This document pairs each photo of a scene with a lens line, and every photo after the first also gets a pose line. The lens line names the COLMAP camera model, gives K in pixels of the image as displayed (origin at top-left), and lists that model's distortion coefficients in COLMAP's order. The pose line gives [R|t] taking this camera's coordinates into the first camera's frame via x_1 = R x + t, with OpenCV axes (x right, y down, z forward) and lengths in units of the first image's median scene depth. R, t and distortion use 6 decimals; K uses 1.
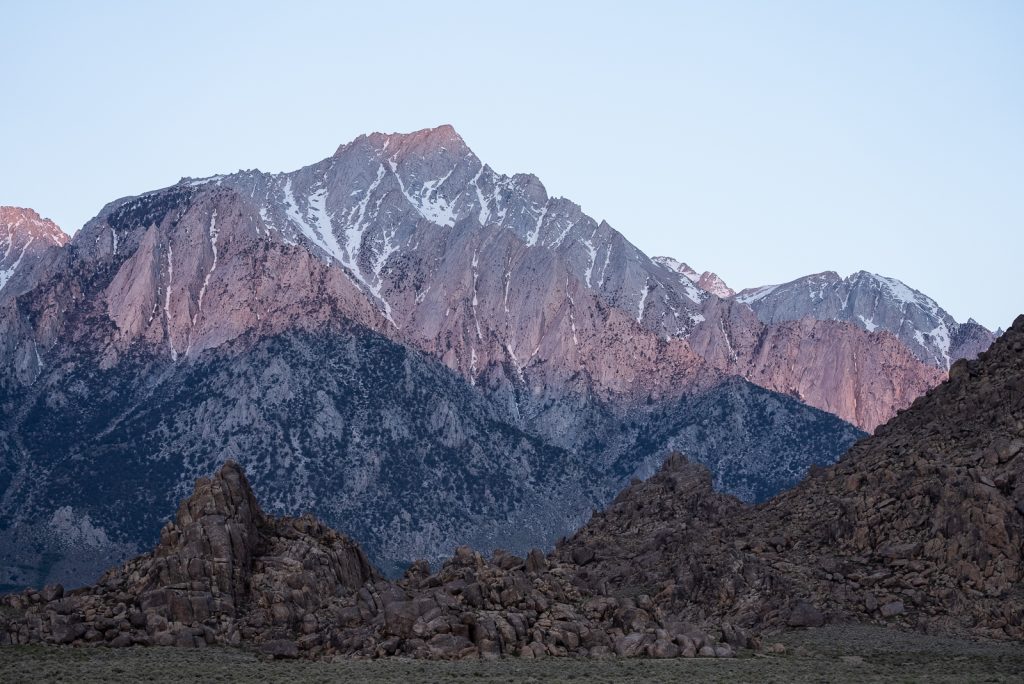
lens RADIAL K [[3605.5, 0, 512.0], [0, 3605.5, 342.0], [0, 0, 1]] dist [0.069668, 3.462517]
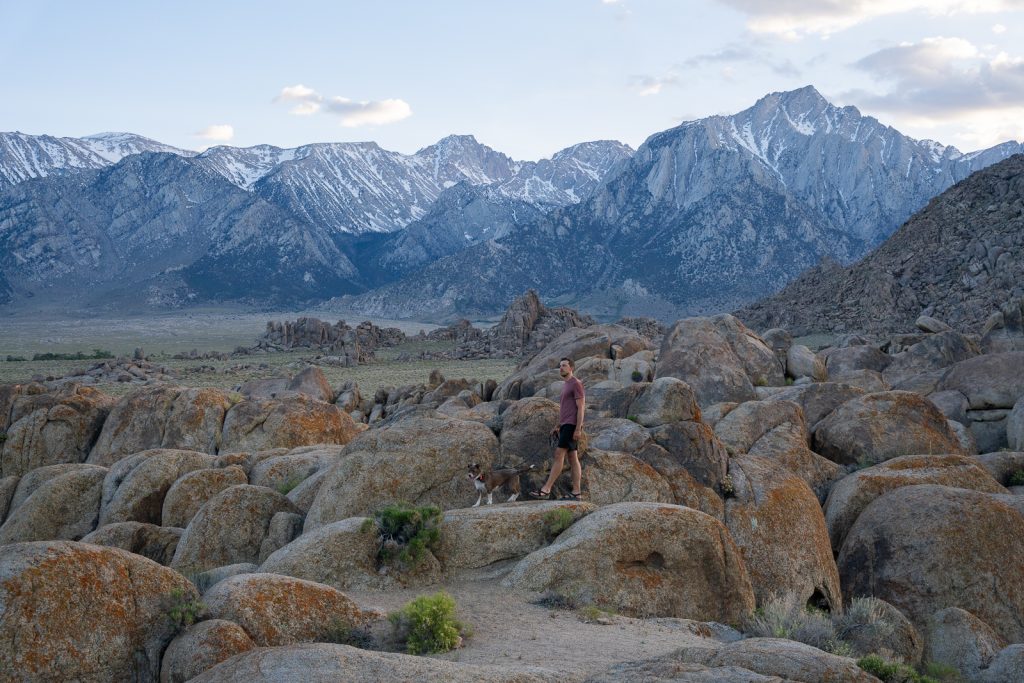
lens RADIAL K [[3605.5, 0, 512.0], [0, 3605.5, 341.5], [0, 0, 1]] dist [0.069668, 3.462517]
pose [[0.914404, -0.029914, -0.403697, 0.681712], [0.073476, 0.992965, 0.092851, -0.123151], [0.398079, -0.114565, 0.910169, -1.013067]]
